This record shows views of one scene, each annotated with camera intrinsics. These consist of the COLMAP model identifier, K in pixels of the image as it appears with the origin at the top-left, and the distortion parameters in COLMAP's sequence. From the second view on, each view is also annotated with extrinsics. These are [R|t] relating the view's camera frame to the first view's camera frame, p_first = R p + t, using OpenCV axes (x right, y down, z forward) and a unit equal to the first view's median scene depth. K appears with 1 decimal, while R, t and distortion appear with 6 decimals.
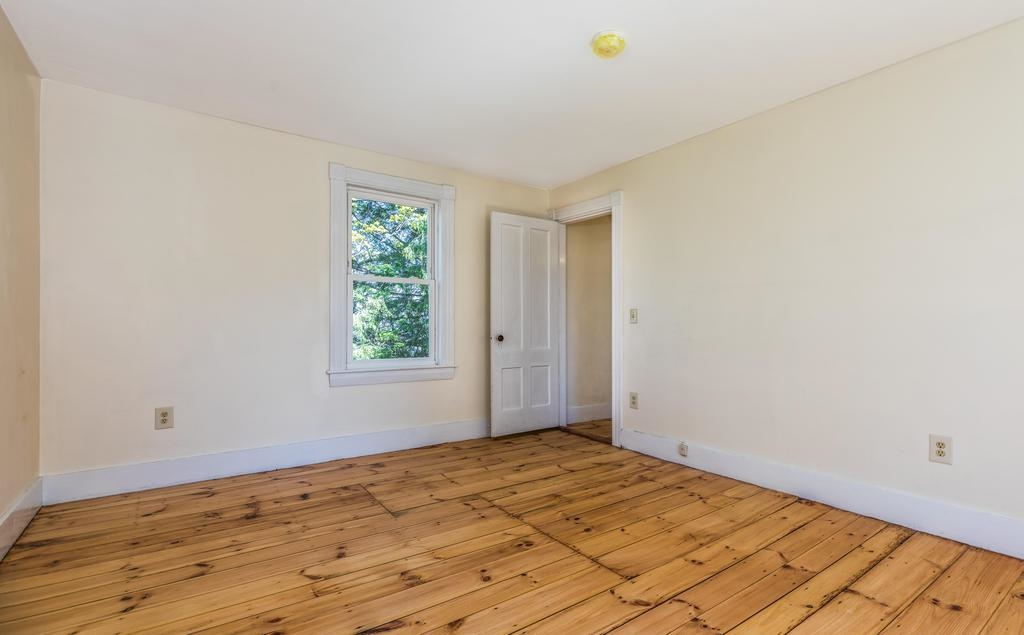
lens RADIAL K [[490.6, 0, 512.2], [0, 490.6, 327.0], [0, 0, 1]] dist [0.005744, 0.000833]
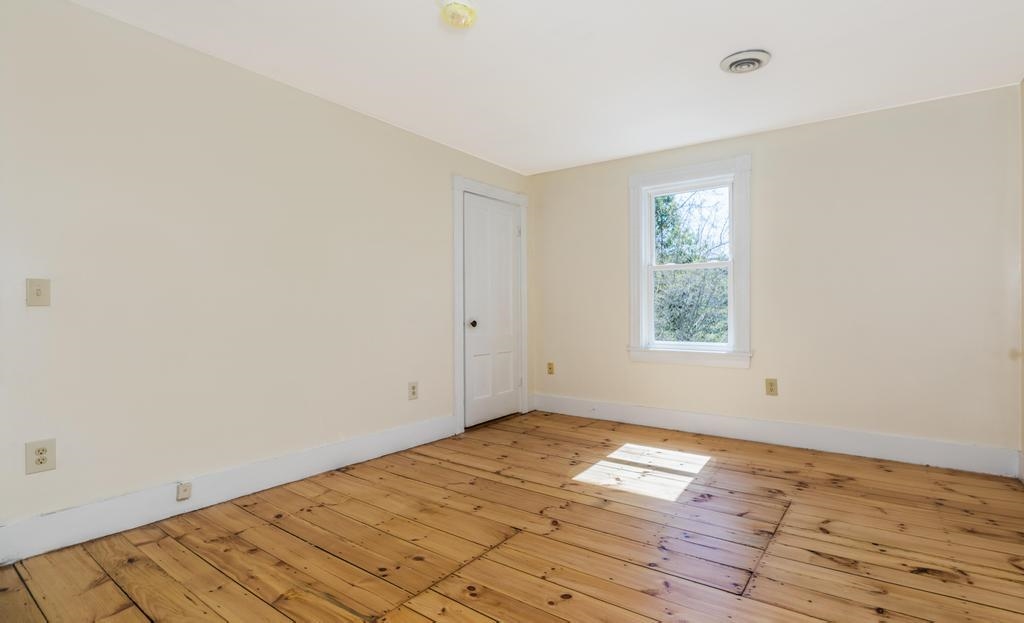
lens RADIAL K [[502.7, 0, 570.1], [0, 502.7, 308.7], [0, 0, 1]] dist [-0.001962, 0.000349]
pose [[-0.397218, 0.002587, 0.917721, -0.610897], [0.003692, 0.999992, -0.001221, -0.003565], [-0.917717, 0.002903, -0.397225, 0.931097]]
